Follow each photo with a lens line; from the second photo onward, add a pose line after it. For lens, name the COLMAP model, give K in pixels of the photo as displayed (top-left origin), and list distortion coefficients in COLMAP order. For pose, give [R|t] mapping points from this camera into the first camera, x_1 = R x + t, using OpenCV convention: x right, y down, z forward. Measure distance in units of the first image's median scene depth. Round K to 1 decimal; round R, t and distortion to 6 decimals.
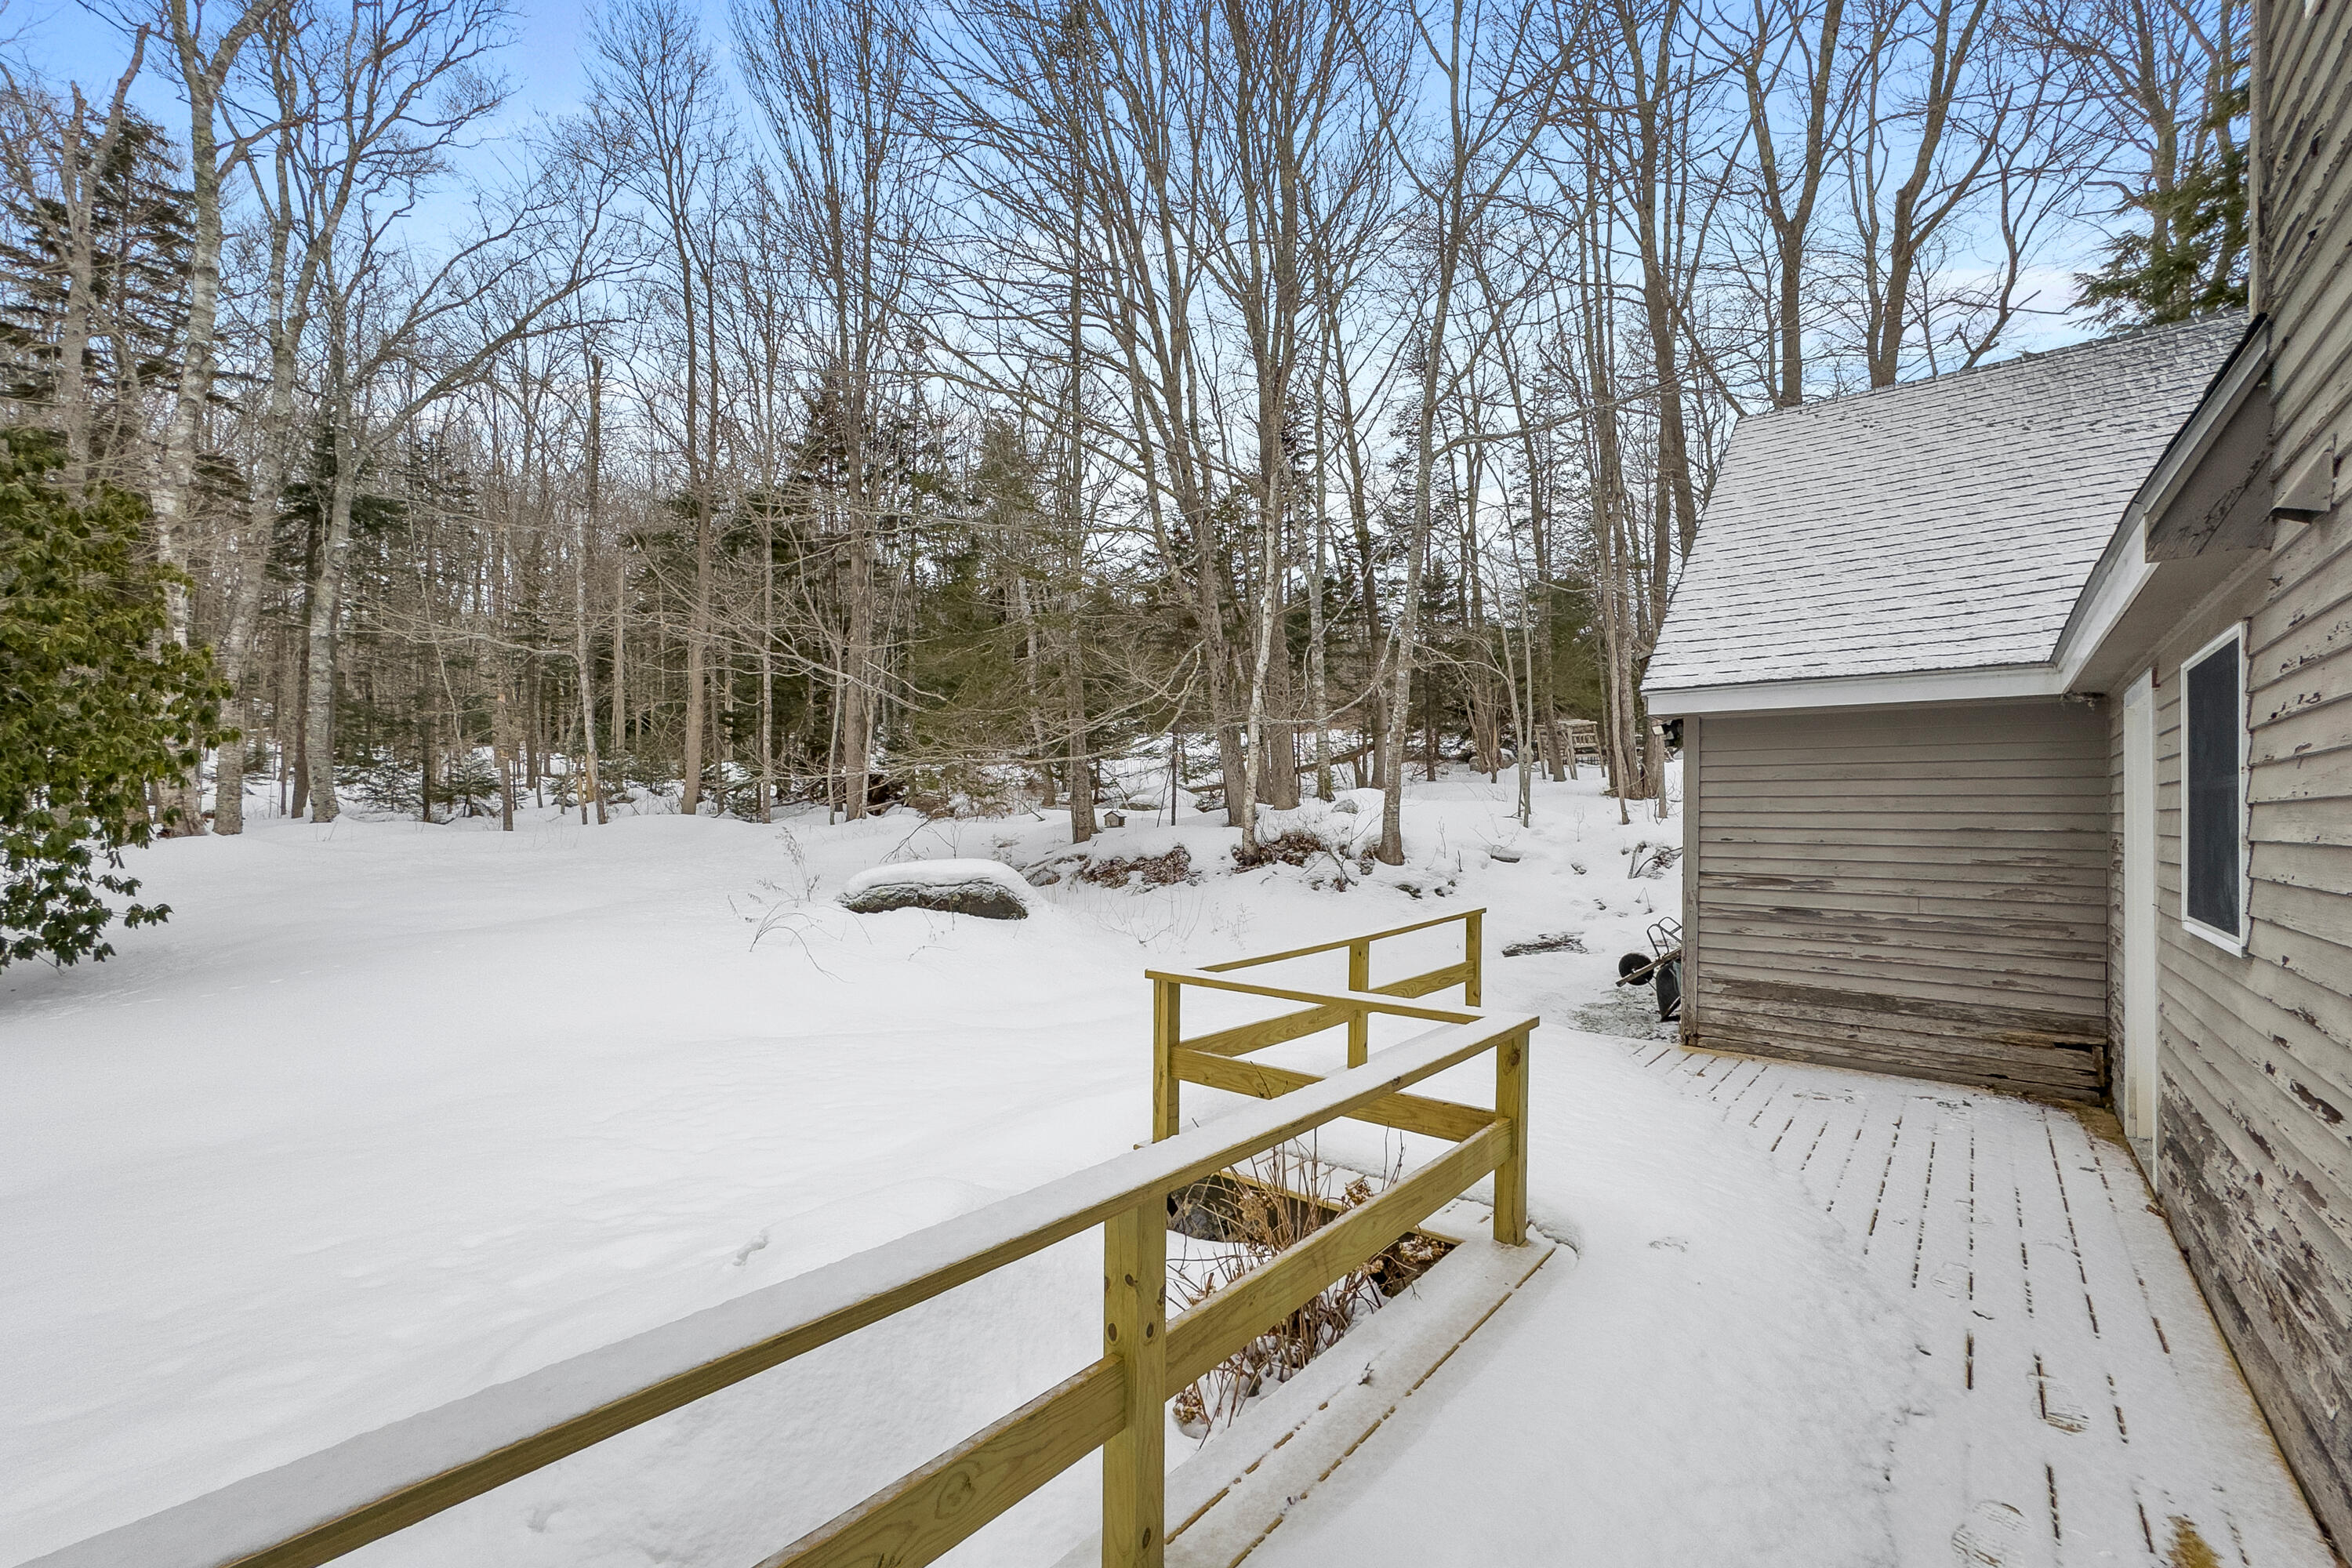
lens RADIAL K [[954.7, 0, 1176.5], [0, 954.7, 798.8], [0, 0, 1]] dist [-0.000902, 0.000097]
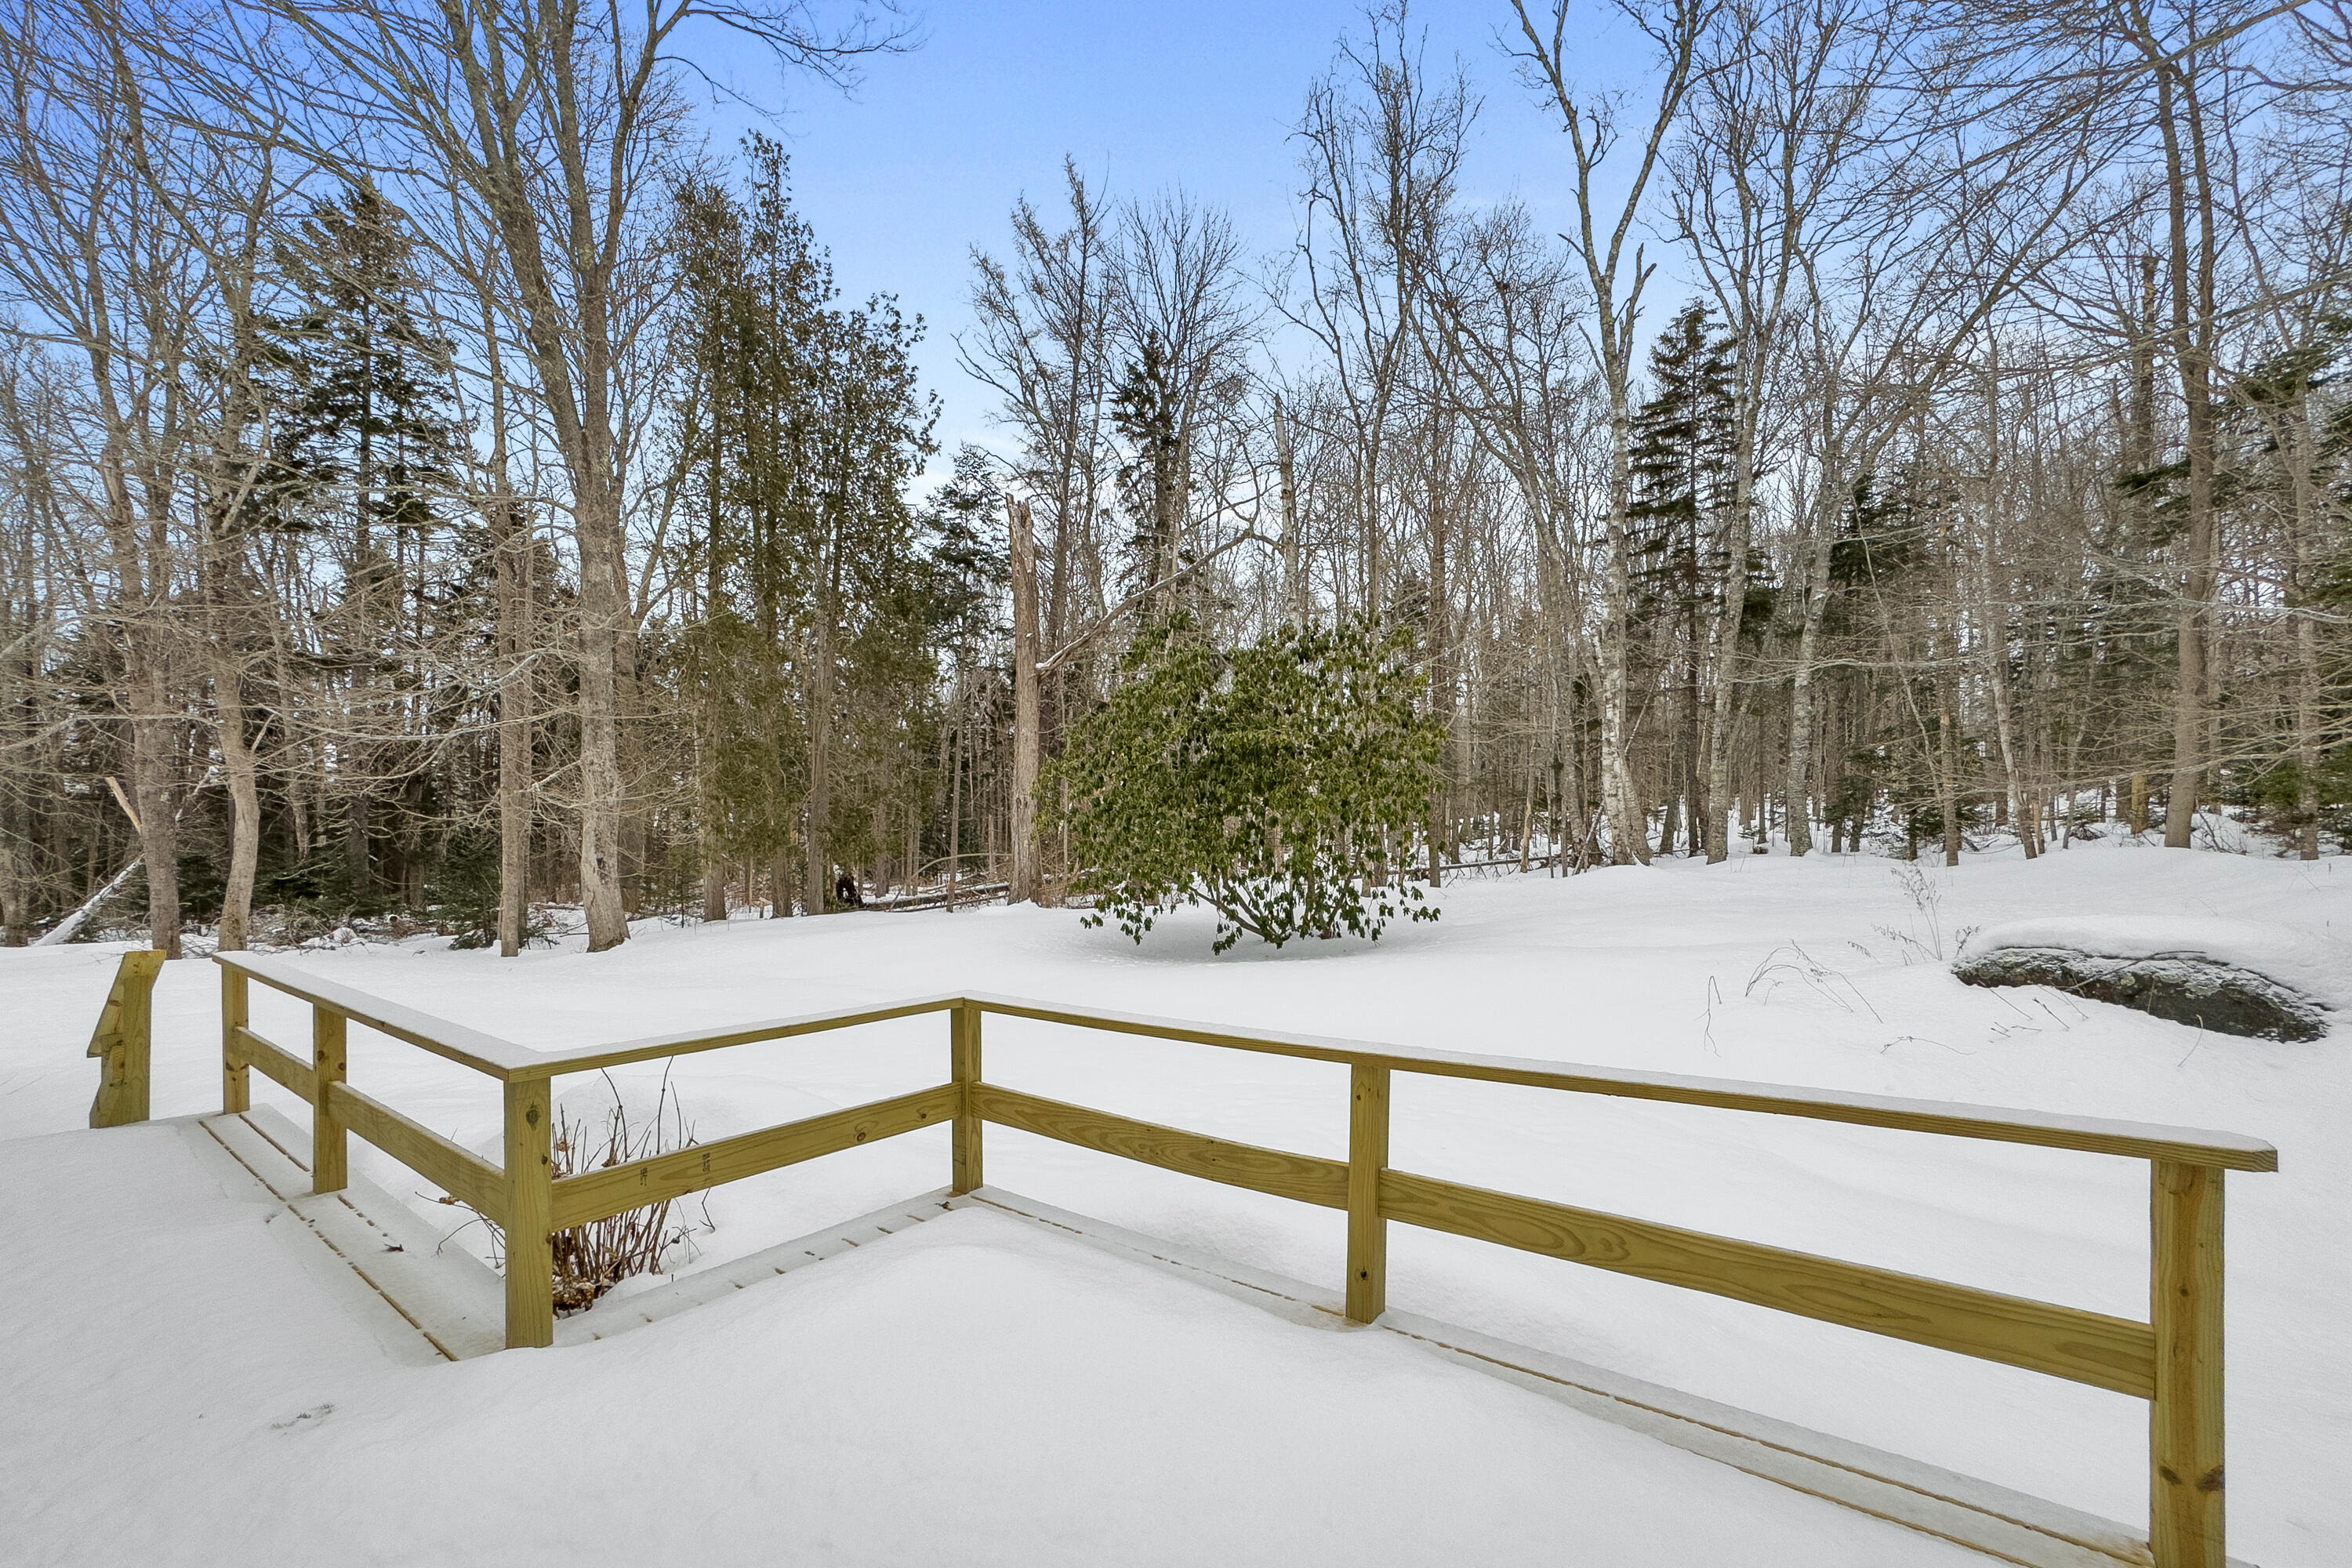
lens RADIAL K [[954.7, 0, 1144.8], [0, 954.7, 848.7], [0, 0, 1]] dist [-0.000902, 0.000097]
pose [[0.062320, -0.006561, -0.998035, 0.304784], [0.017917, 0.999825, -0.005453, 0.016959], [0.997895, -0.017542, 0.062427, 0.375695]]
